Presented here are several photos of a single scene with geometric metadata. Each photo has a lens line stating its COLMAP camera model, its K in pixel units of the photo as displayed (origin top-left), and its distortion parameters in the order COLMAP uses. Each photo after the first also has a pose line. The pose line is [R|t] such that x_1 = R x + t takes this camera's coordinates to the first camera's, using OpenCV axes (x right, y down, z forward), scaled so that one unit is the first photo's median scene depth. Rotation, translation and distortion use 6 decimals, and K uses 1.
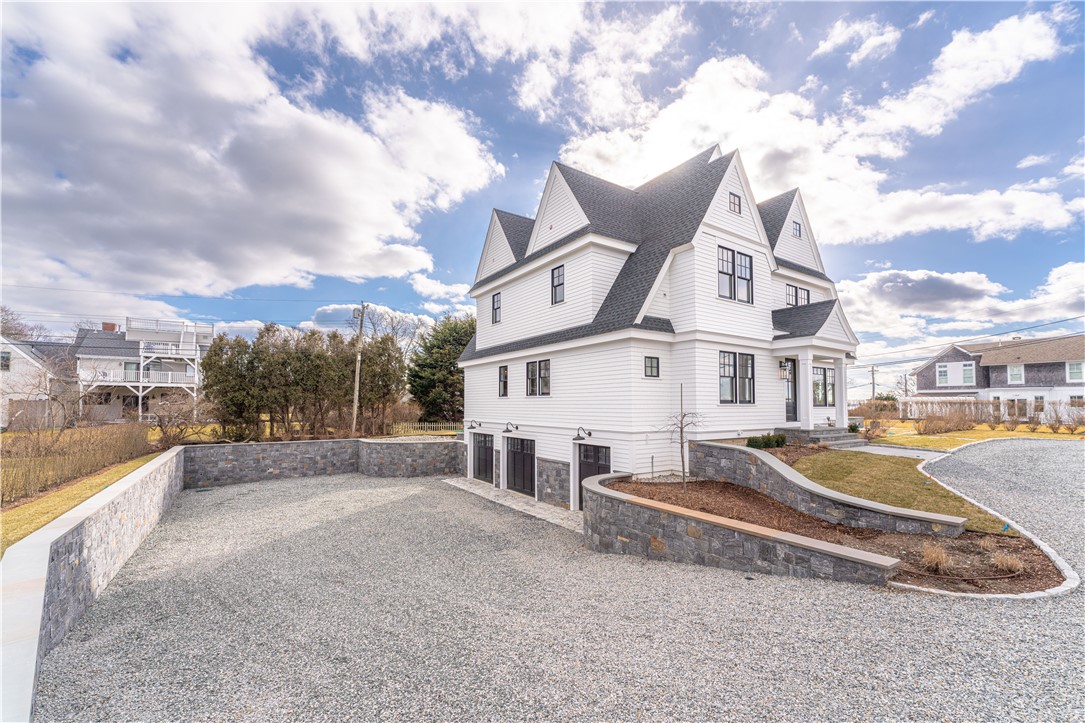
lens RADIAL K [[443.8, 0, 543.6], [0, 443.8, 365.5], [0, 0, 1]] dist [-0.000047, -0.000150]
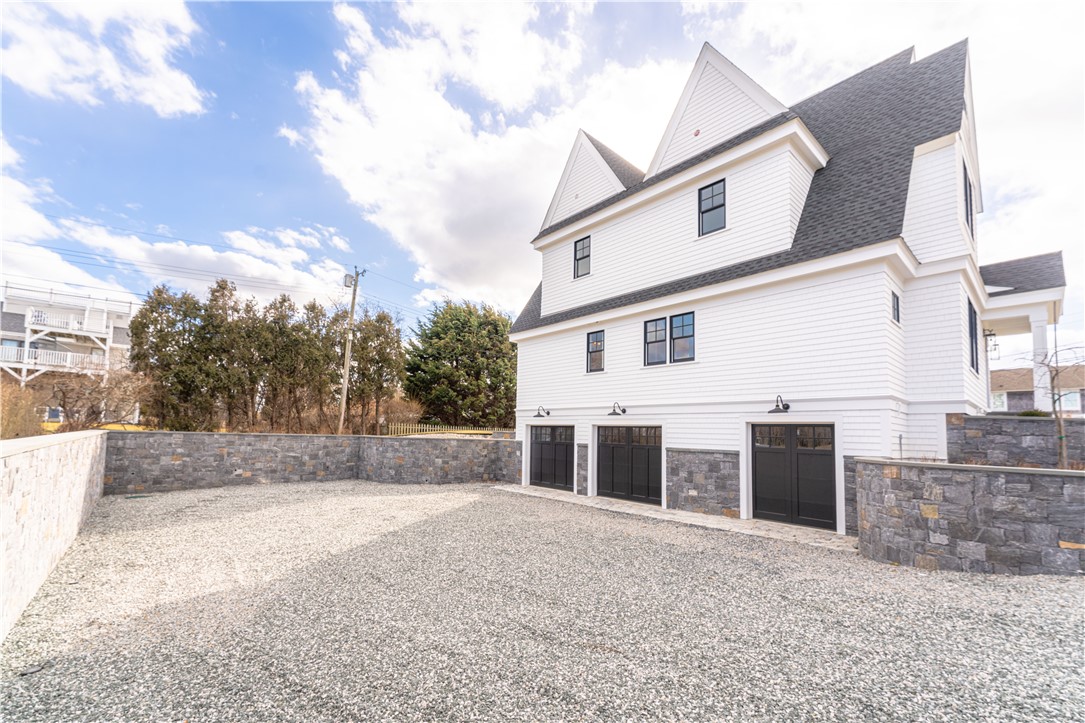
lens RADIAL K [[443.8, 0, 539.8], [0, 443.8, 396.9], [0, 0, 1]] dist [-0.000047, -0.000150]
pose [[0.990292, 0.038666, 0.133516, -0.253028], [-0.038477, 0.999251, -0.003993, 0.106940], [-0.133570, -0.001183, 0.991039, 0.249622]]
